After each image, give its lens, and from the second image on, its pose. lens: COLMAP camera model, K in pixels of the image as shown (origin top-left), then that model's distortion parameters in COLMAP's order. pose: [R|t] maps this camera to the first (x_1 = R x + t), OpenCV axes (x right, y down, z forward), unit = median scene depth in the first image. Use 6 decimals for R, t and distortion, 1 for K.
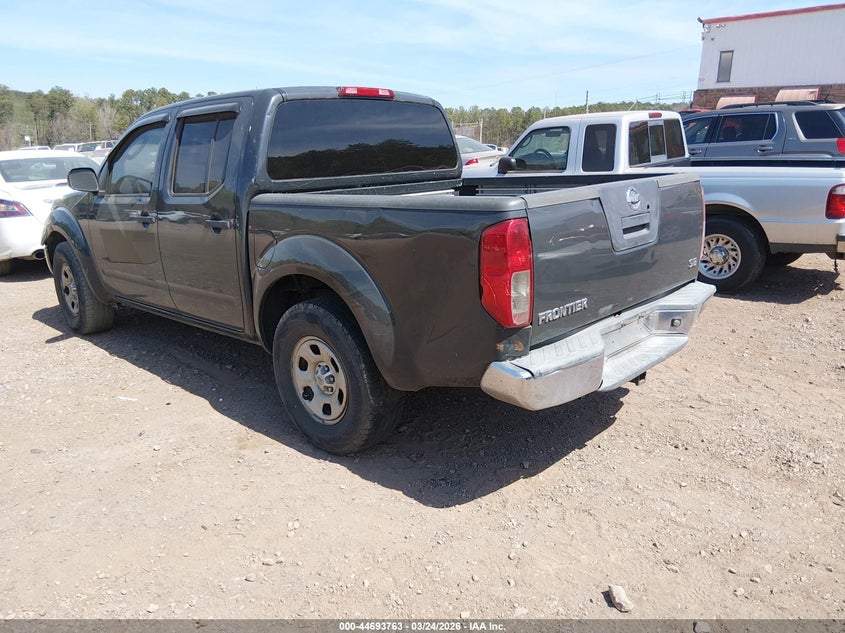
lens RADIAL K [[641.5, 0, 422.5], [0, 641.5, 316.5], [0, 0, 1]] dist [0.002202, 0.001419]
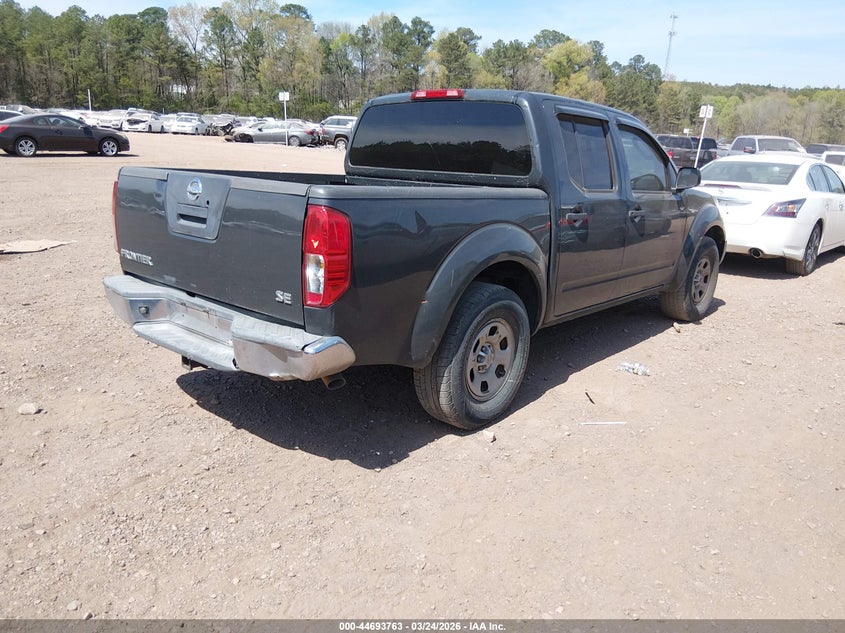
lens RADIAL K [[611.1, 0, 447.8], [0, 611.1, 316.4], [0, 0, 1]] dist [0.027168, 0.001743]
pose [[0.109186, 0.286062, -0.951970, 1.035455], [-0.292140, 0.924636, 0.244342, -0.268315], [0.950123, 0.251430, 0.184527, 0.945380]]
